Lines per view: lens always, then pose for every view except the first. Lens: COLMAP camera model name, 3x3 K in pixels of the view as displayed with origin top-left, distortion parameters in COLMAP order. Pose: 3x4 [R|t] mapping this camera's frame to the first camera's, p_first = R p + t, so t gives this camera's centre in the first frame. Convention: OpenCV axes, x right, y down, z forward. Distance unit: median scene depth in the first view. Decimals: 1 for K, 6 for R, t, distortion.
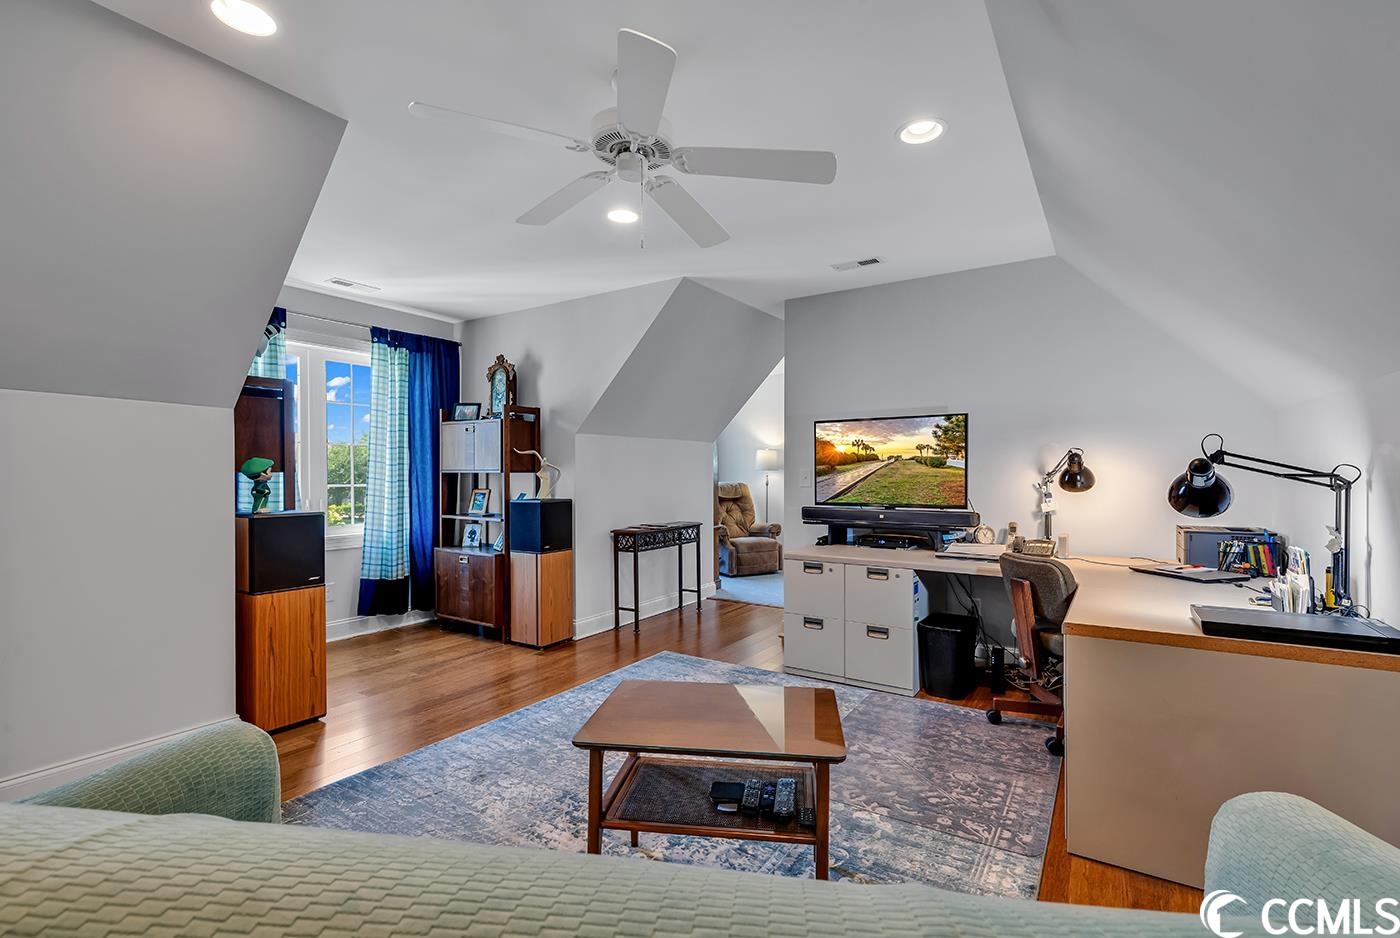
lens RADIAL K [[631.6, 0, 702.8], [0, 631.6, 474.8], [0, 0, 1]] dist [0.006254, 0.000026]
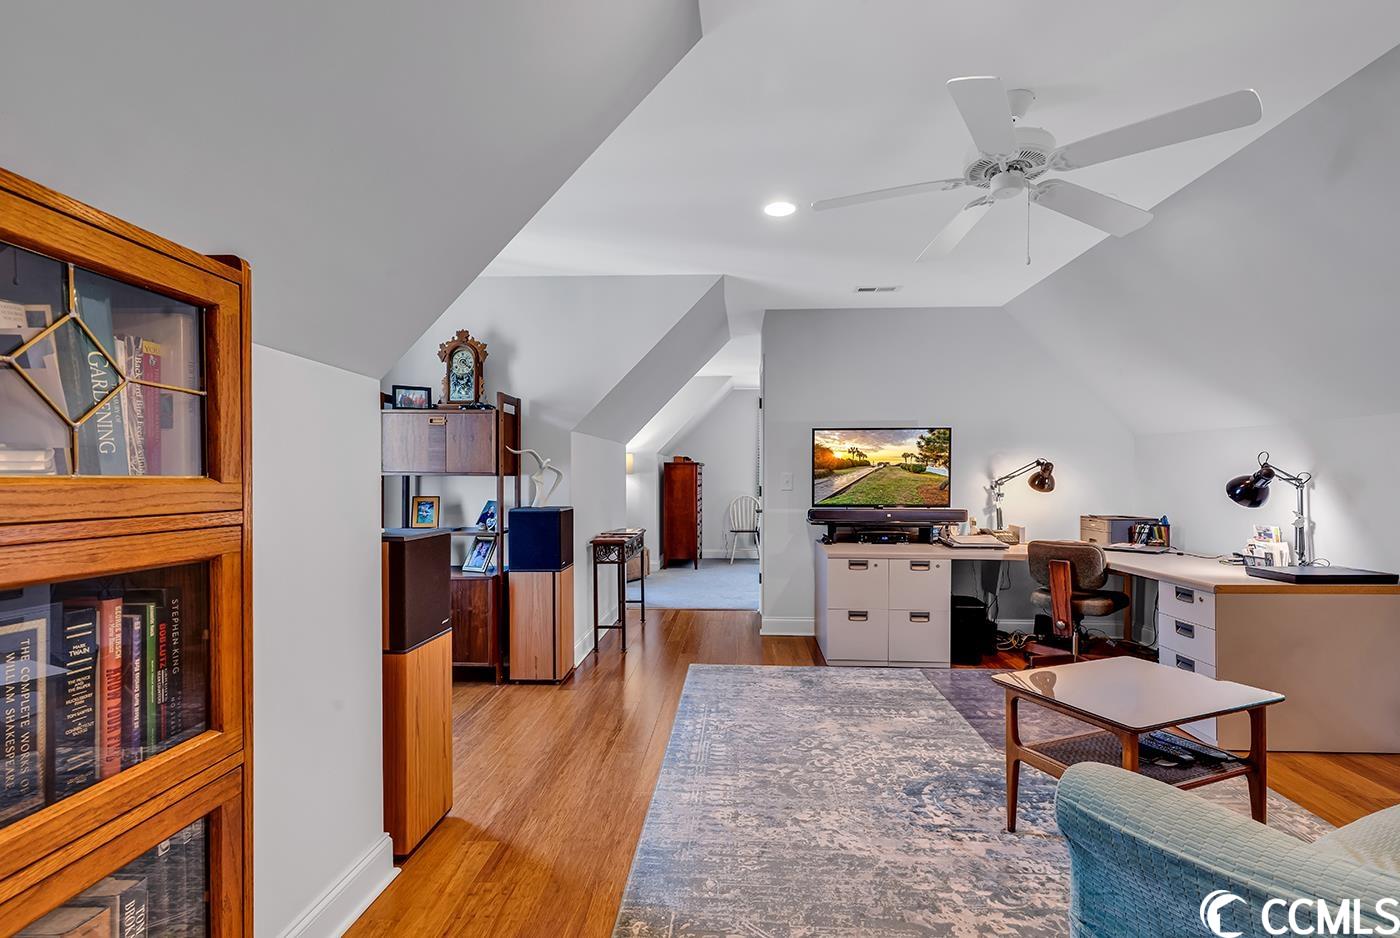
lens RADIAL K [[638.9, 0, 704.5], [0, 638.9, 479.8], [0, 0, 1]] dist [0.006998, 0.000142]
pose [[0.866128, -0.000089, 0.499822, -0.546950], [-0.001001, 0.999998, 0.001912, -0.000316], [-0.499821, -0.002156, 0.866126, 0.165683]]
